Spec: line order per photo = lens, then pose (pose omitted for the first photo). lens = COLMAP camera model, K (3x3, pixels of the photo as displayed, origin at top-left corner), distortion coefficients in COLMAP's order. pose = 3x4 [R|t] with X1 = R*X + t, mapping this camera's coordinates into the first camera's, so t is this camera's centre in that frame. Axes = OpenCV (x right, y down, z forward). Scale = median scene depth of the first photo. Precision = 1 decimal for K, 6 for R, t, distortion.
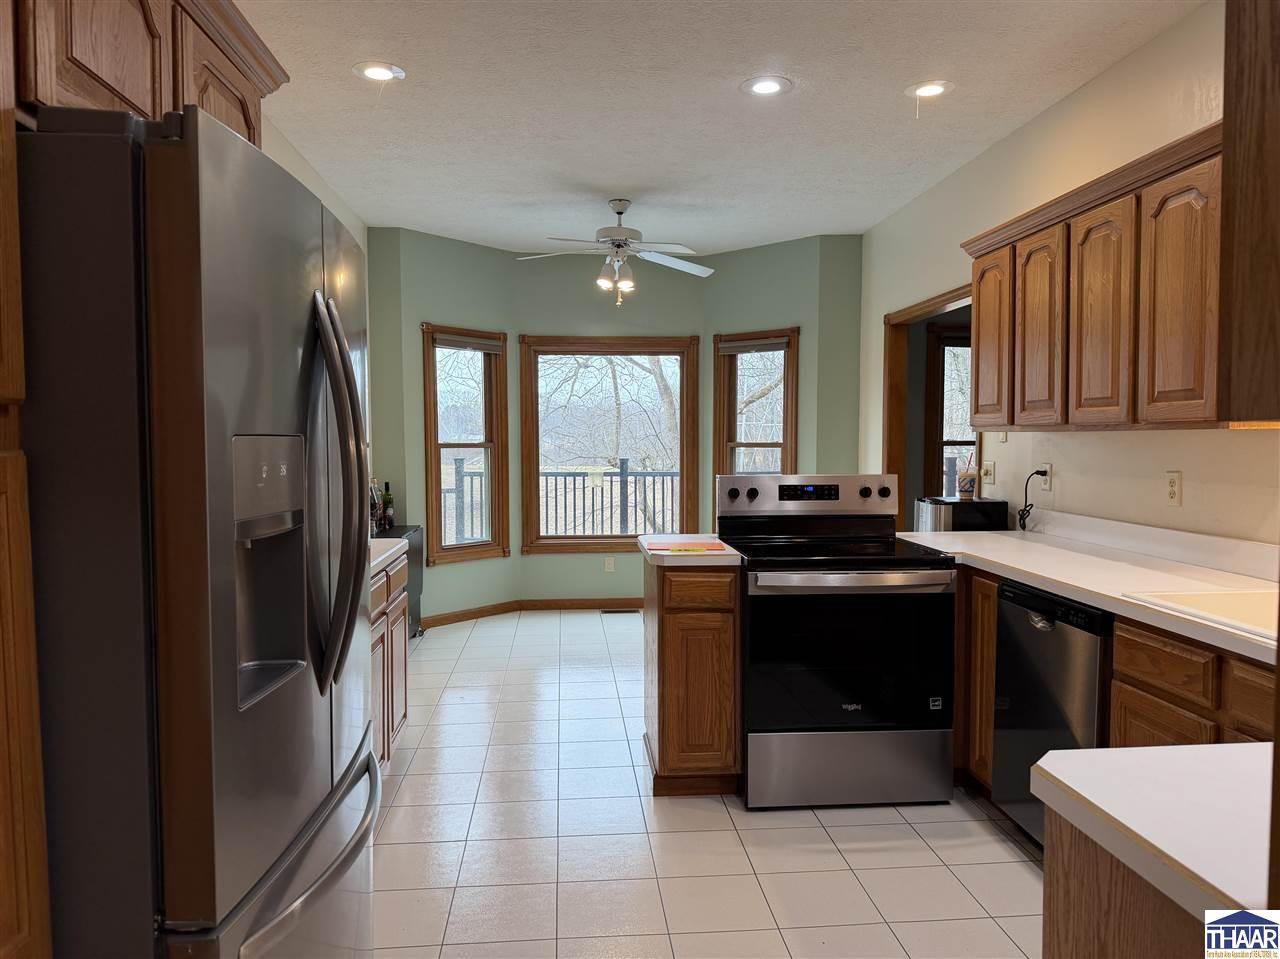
lens RADIAL K [[901.7, 0, 640.0], [0, 901.7, 482.1], [0, 0, 1]] dist [0.007166, -0.000364]
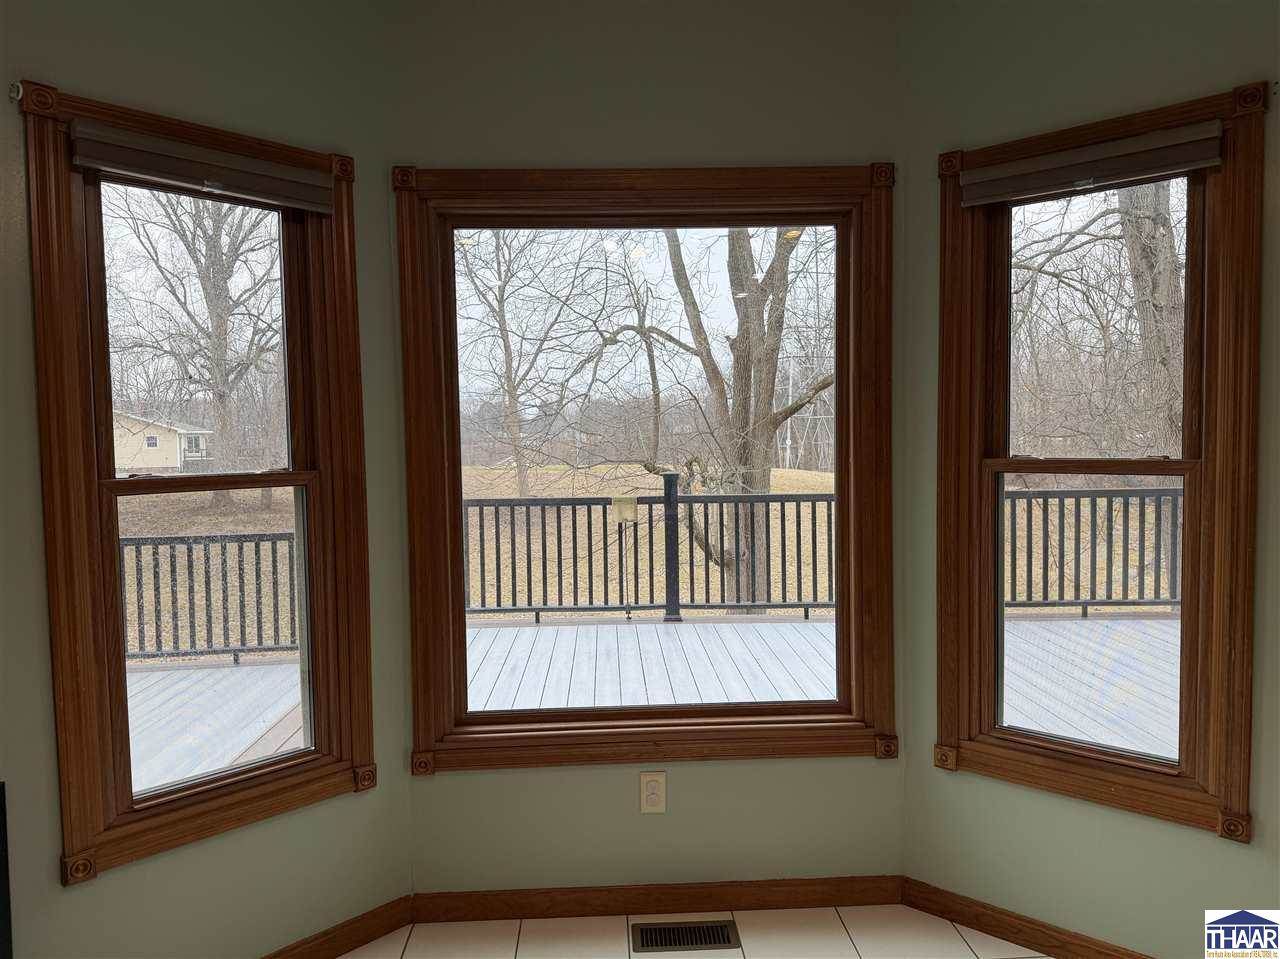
lens RADIAL K [[901.7, 0, 639.3], [0, 901.7, 480.3], [0, 0, 1]] dist [0.007166, -0.000364]
pose [[0.999082, -0.013739, -0.040576, -0.022811], [0.013830, 0.999902, 0.001966, -0.036821], [0.040546, -0.002525, 0.999175, 0.627019]]
